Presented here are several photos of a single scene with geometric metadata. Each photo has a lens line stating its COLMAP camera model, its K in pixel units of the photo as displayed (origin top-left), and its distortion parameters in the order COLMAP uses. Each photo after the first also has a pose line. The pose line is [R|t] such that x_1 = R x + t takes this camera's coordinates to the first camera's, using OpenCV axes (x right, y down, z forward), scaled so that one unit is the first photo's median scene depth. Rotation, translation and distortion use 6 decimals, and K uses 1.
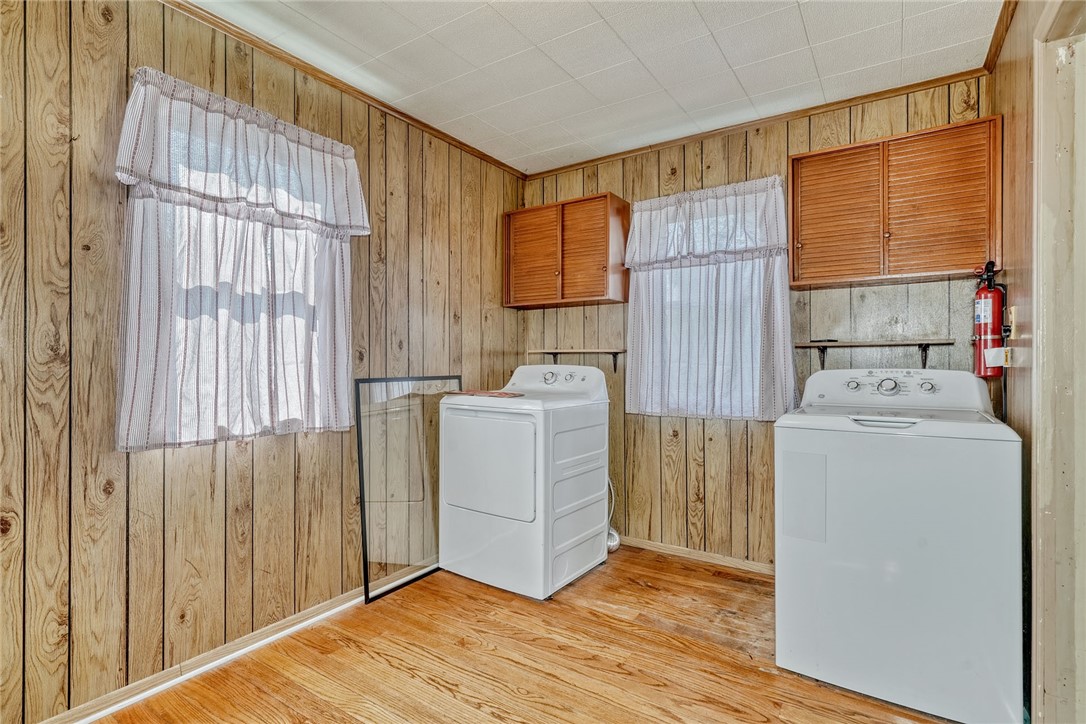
lens RADIAL K [[530.8, 0, 543.0], [0, 530.8, 362.0], [0, 0, 1]] dist [-0.000126, 0.000254]
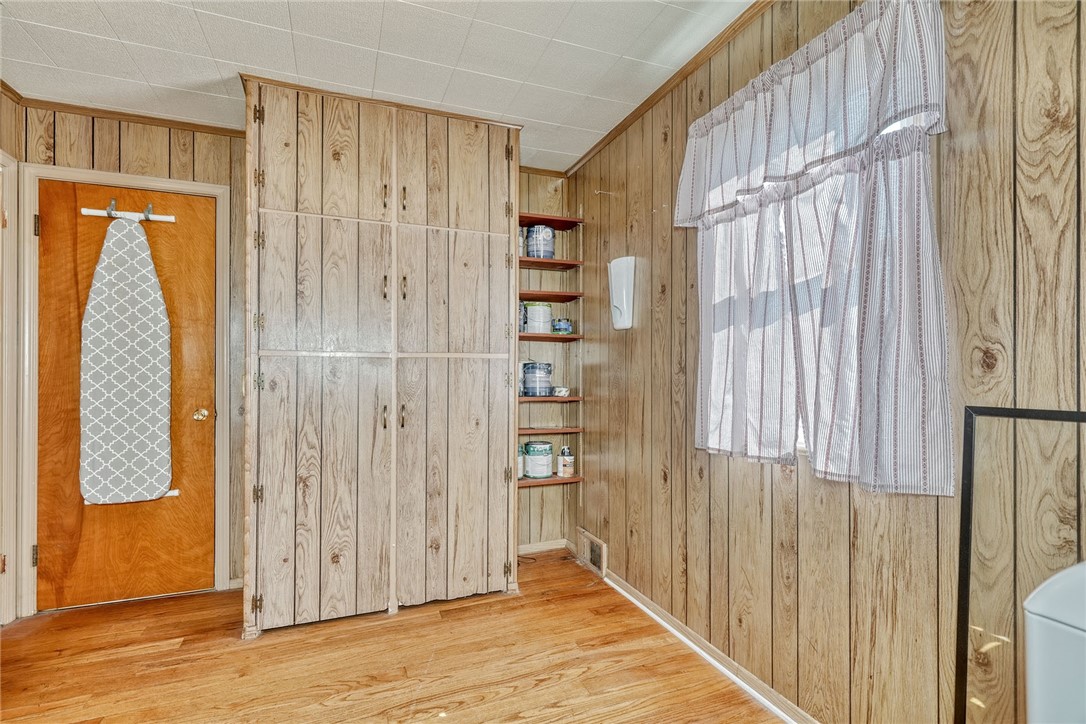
lens RADIAL K [[511.2, 0, 541.4], [0, 511.2, 367.8], [0, 0, 1]] dist [0.000912, 0.000539]
pose [[-0.575056, -0.005686, -0.818095, 0.259429], [0.004592, 0.999938, -0.010177, -0.000512], [0.818101, -0.009609, -0.574994, 0.927105]]
